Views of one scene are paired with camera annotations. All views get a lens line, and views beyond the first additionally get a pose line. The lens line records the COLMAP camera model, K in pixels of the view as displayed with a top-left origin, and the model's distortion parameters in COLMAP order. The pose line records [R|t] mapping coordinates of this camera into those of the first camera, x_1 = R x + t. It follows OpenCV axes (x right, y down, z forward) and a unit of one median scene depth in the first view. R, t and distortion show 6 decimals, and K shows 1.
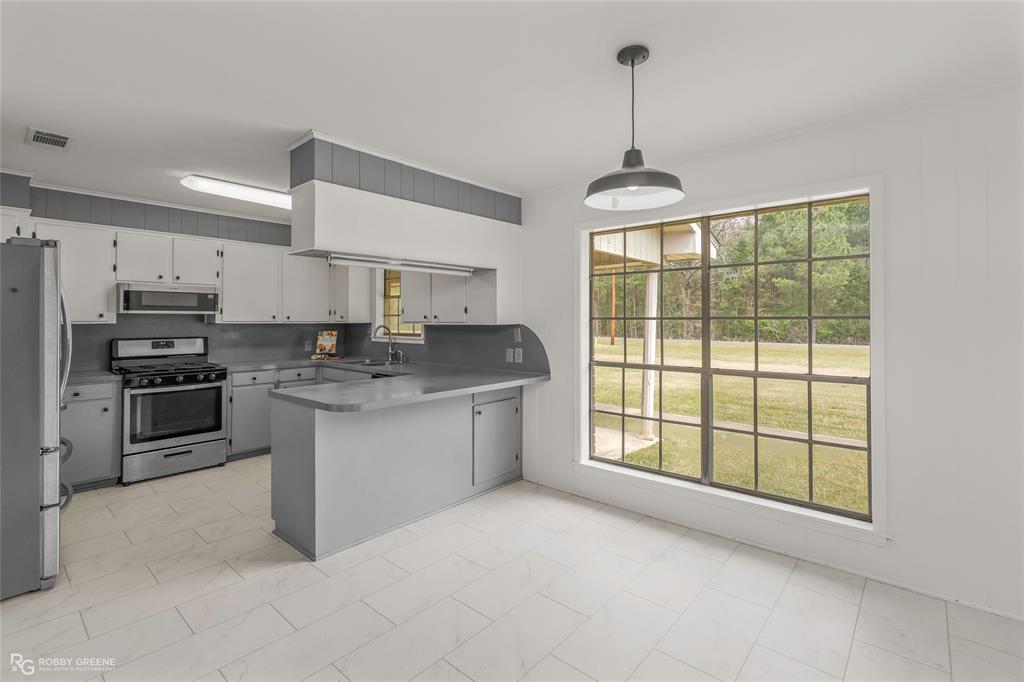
lens RADIAL K [[470.6, 0, 511.2], [0, 470.6, 315.3], [0, 0, 1]] dist [-0.011769, -0.000082]
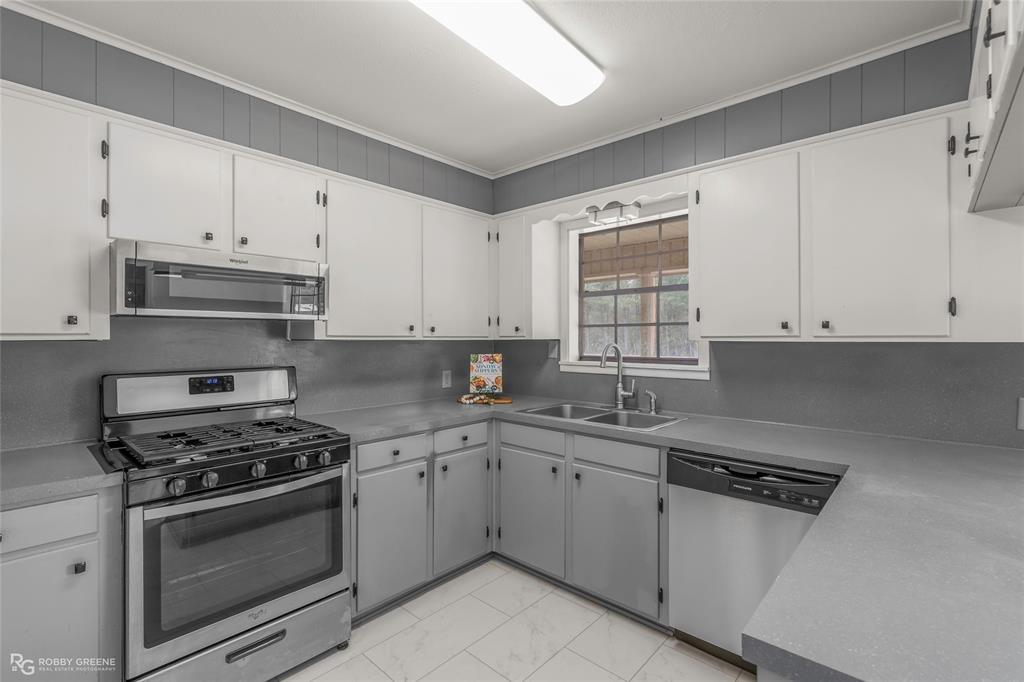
lens RADIAL K [[465.2, 0, 509.1], [0, 465.2, 338.1], [0, 0, 1]] dist [-0.009547, -0.000216]
pose [[0.999864, 0.000317, -0.016494, -0.462641], [-0.000141, 0.999943, 0.010670, 0.011498], [0.016497, -0.010666, 0.999807, 0.569065]]
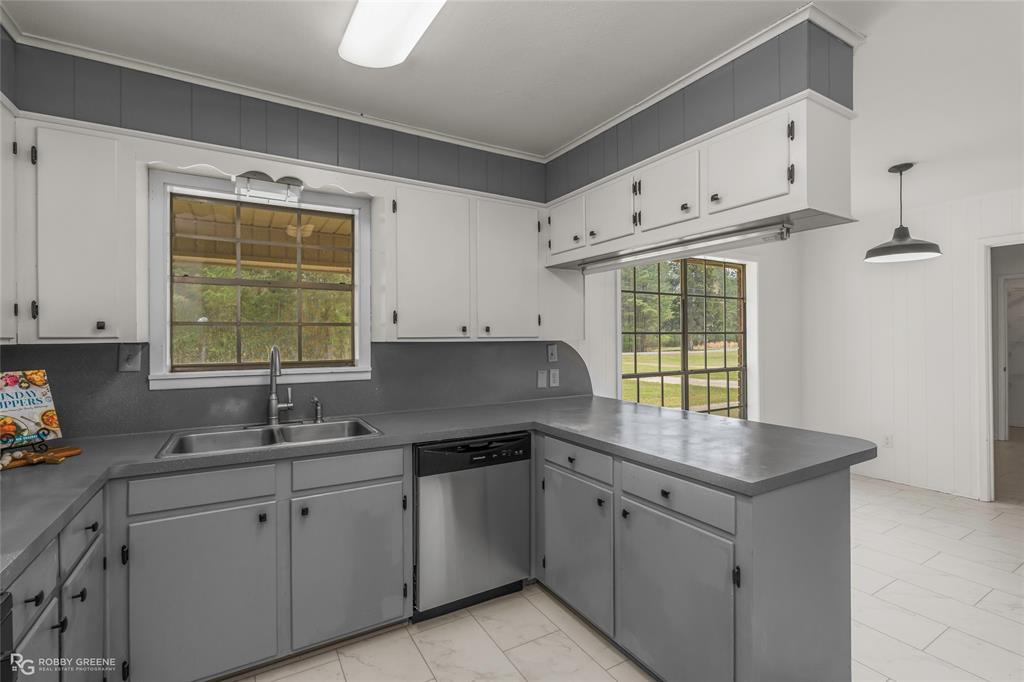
lens RADIAL K [[465.2, 0, 509.1], [0, 465.2, 338.1], [0, 0, 1]] dist [-0.009547, -0.000216]
pose [[0.310153, -0.002125, 0.950684, -0.747685], [-0.005575, 0.999976, 0.004054, 0.012644], [-0.950670, -0.006558, 0.310134, 0.794980]]
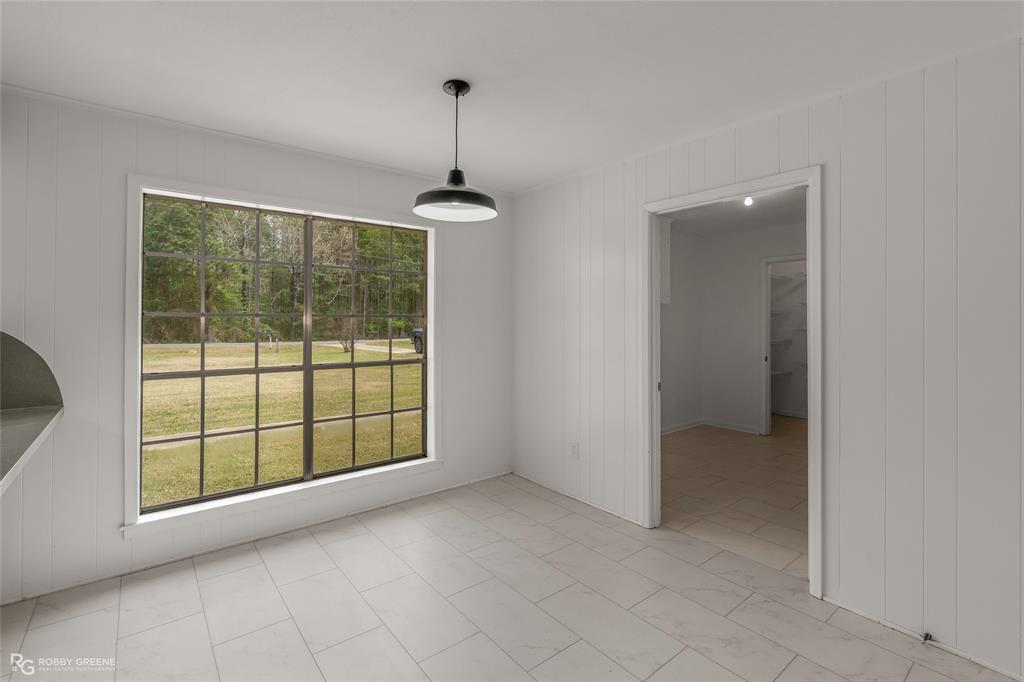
lens RADIAL K [[461.8, 0, 508.4], [0, 461.8, 317.1], [0, 0, 1]] dist [-0.008972, -0.000114]
pose [[0.172350, 0.004368, 0.985026, -0.363706], [-0.017529, 0.999845, -0.001367, 0.001682], [-0.984880, -0.017031, 0.172400, 0.299750]]
